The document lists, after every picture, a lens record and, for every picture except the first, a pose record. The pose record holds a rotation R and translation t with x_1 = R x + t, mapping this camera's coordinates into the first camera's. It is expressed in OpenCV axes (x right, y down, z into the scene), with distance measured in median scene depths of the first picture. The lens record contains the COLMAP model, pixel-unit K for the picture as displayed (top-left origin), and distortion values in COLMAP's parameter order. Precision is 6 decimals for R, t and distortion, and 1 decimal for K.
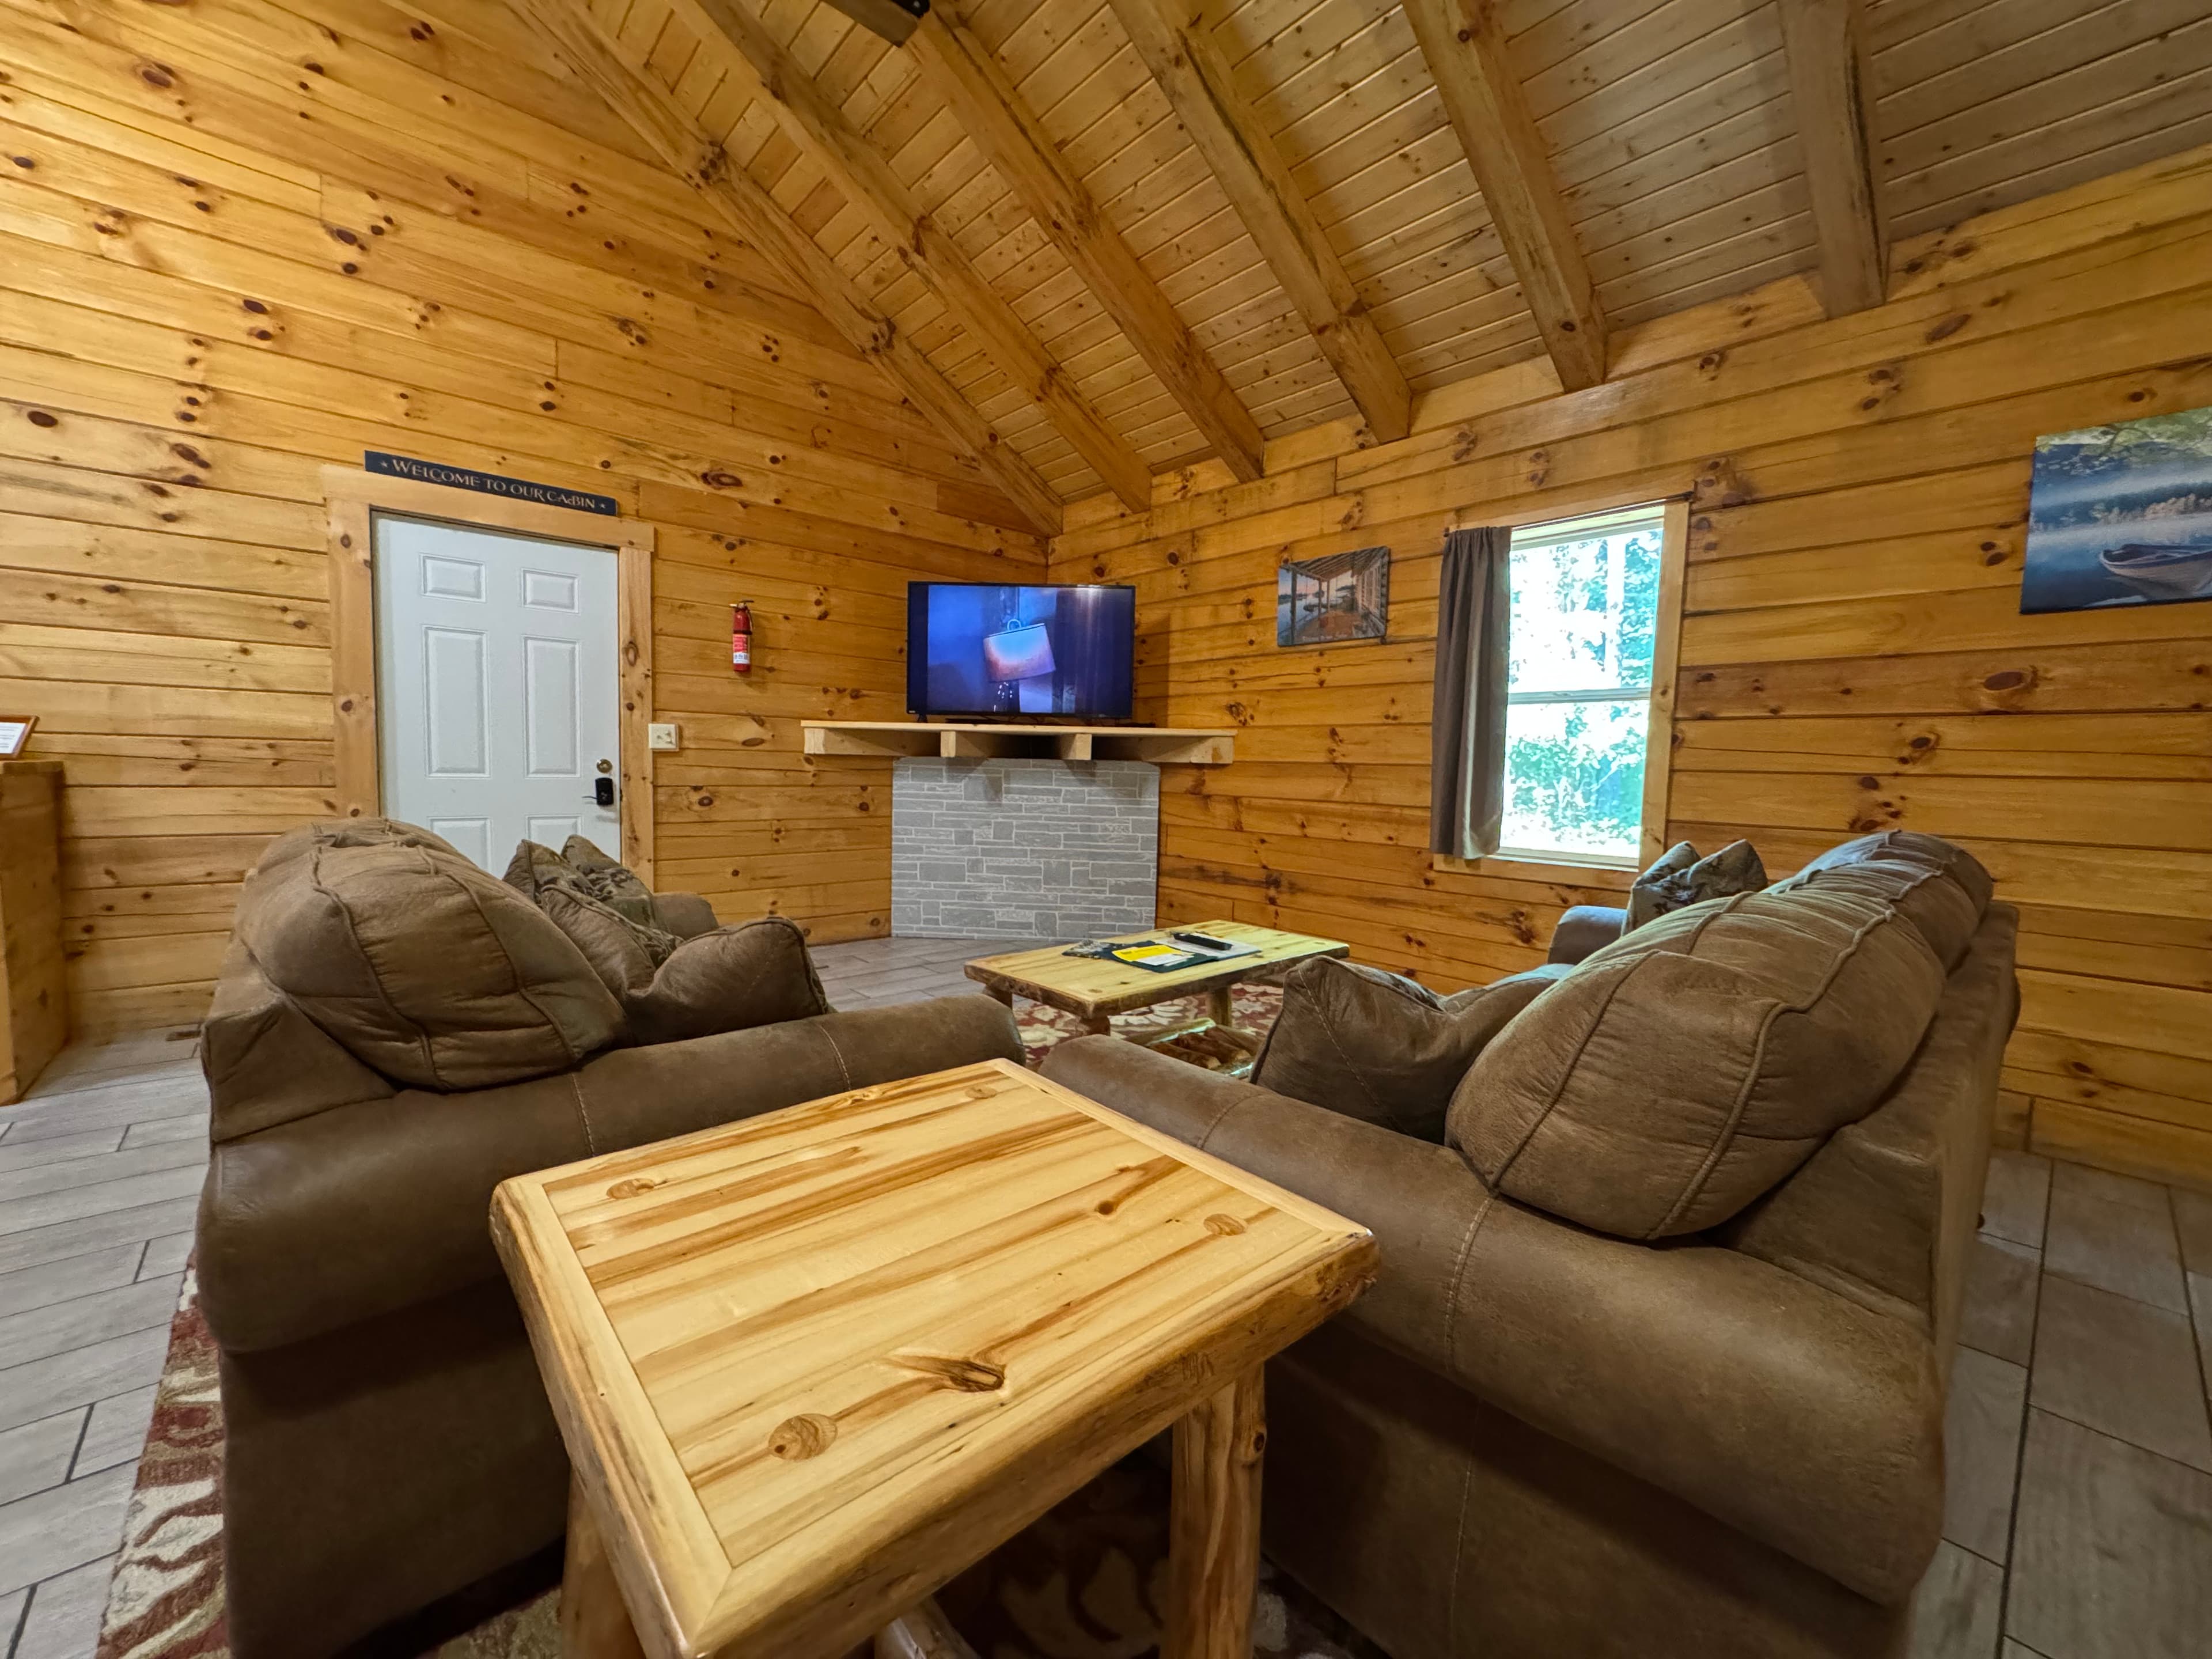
lens RADIAL K [[878.6, 0, 1102.5], [0, 878.6, 825.1], [0, 0, 1]] dist [-0.000339, 0.000192]
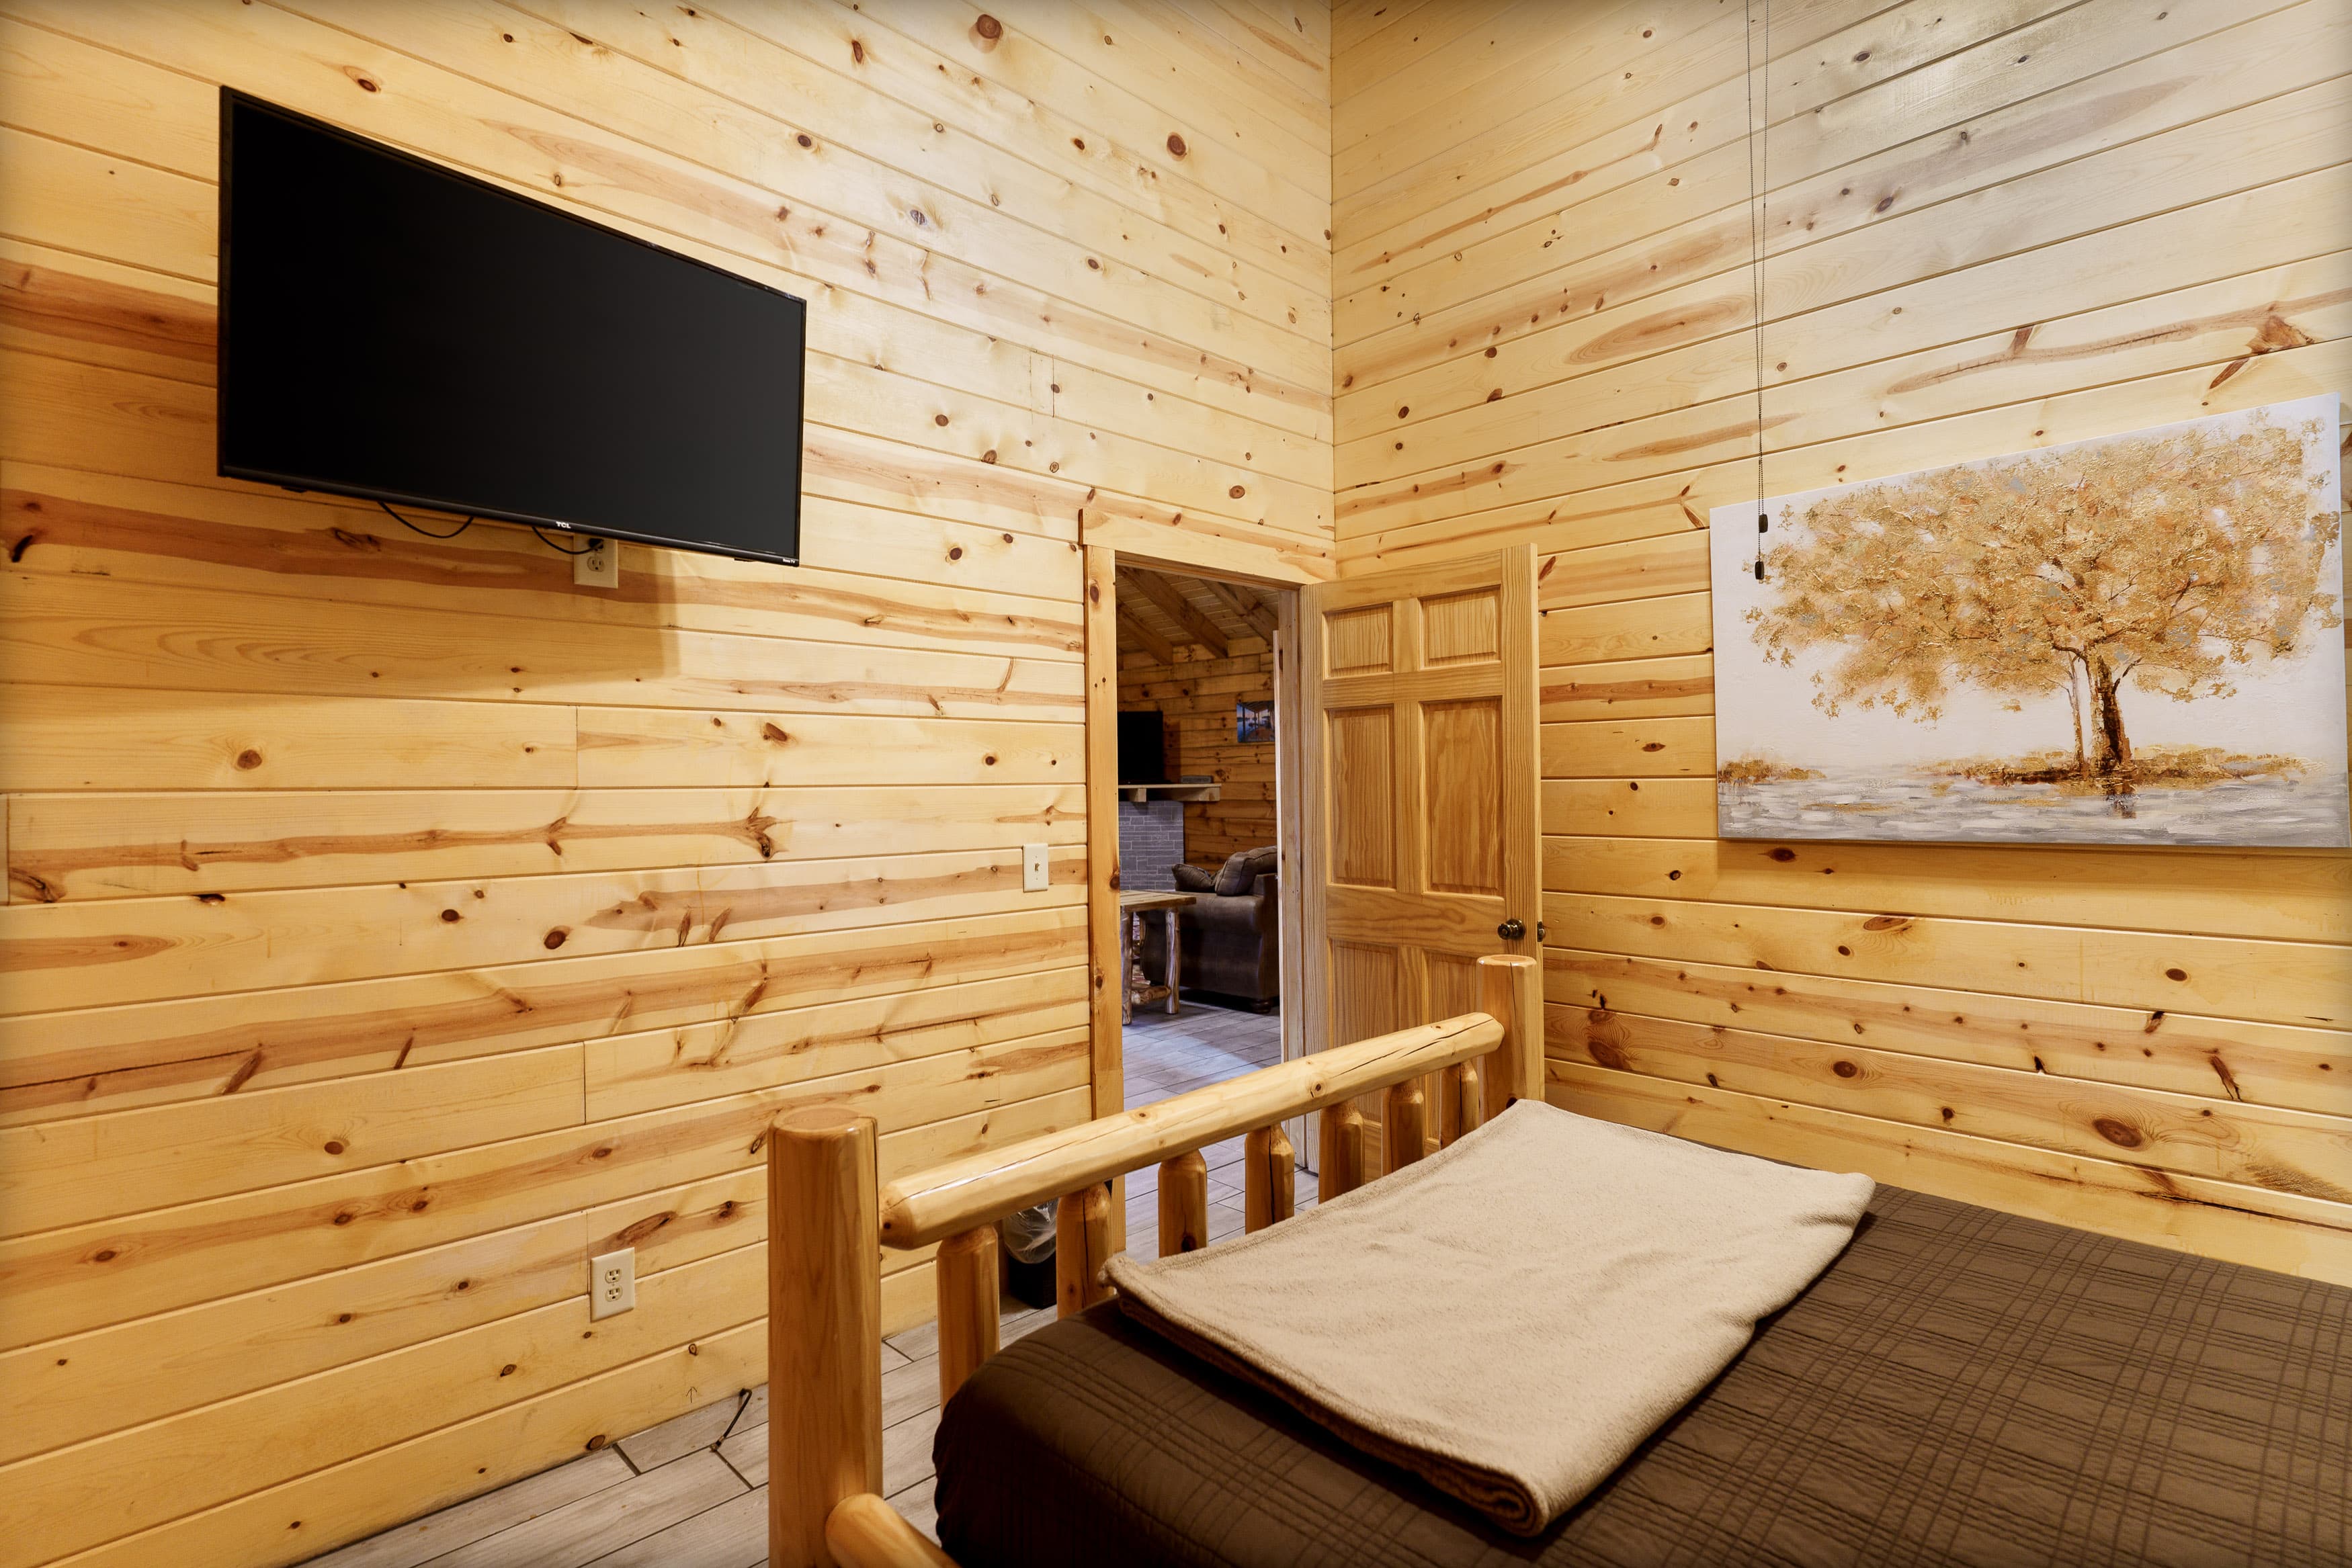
lens RADIAL K [[1126.6, 0, 1176.0], [0, 1126.6, 784.0], [0, 0, 1]] dist [0.000106, -0.000032]
pose [[0.998513, -0.038044, 0.039055, -0.047852], [0.040421, 0.997257, -0.061999, 0.047045], [-0.036589, 0.063486, 0.997312, -1.620911]]
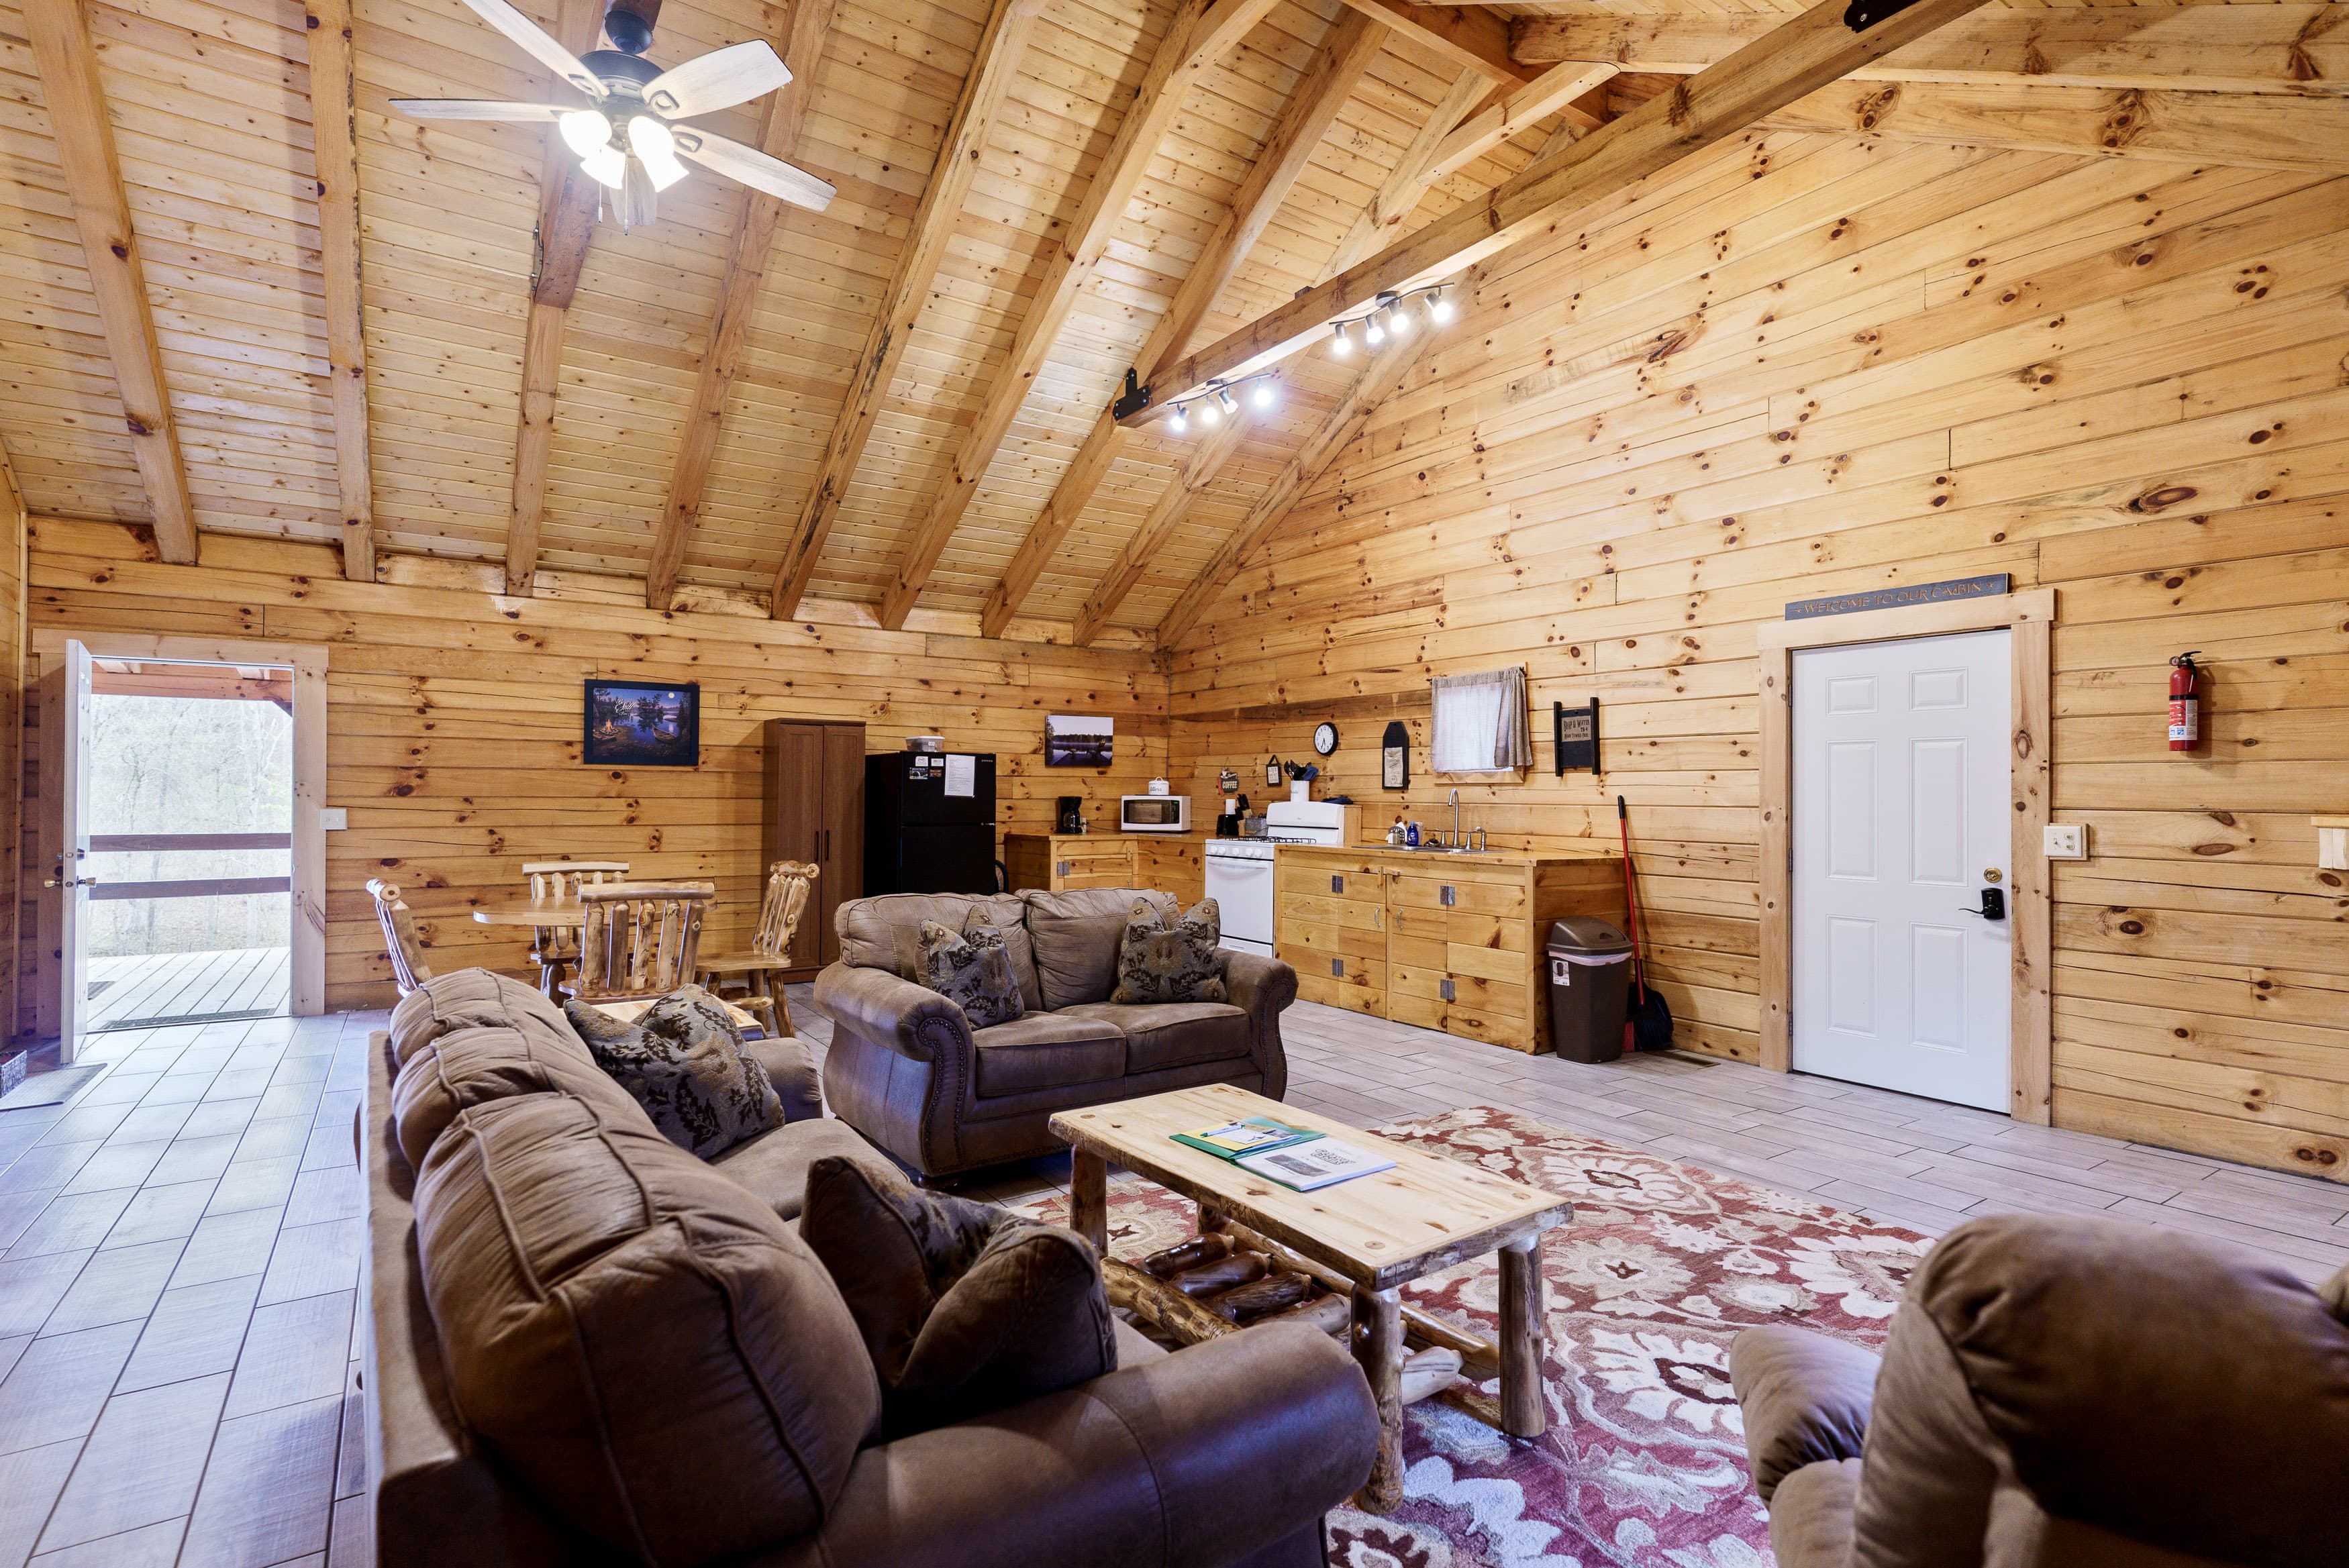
lens RADIAL K [[1139.4, 0, 1174.5], [0, 1139.4, 784.0], [0, 0, 1]] dist [0.015786, -0.000062]
pose [[-0.132253, -0.035339, -0.990586, 0.669106], [-0.079410, 0.996530, -0.024949, -0.062622], [0.988030, 0.075363, -0.134600, 0.334922]]
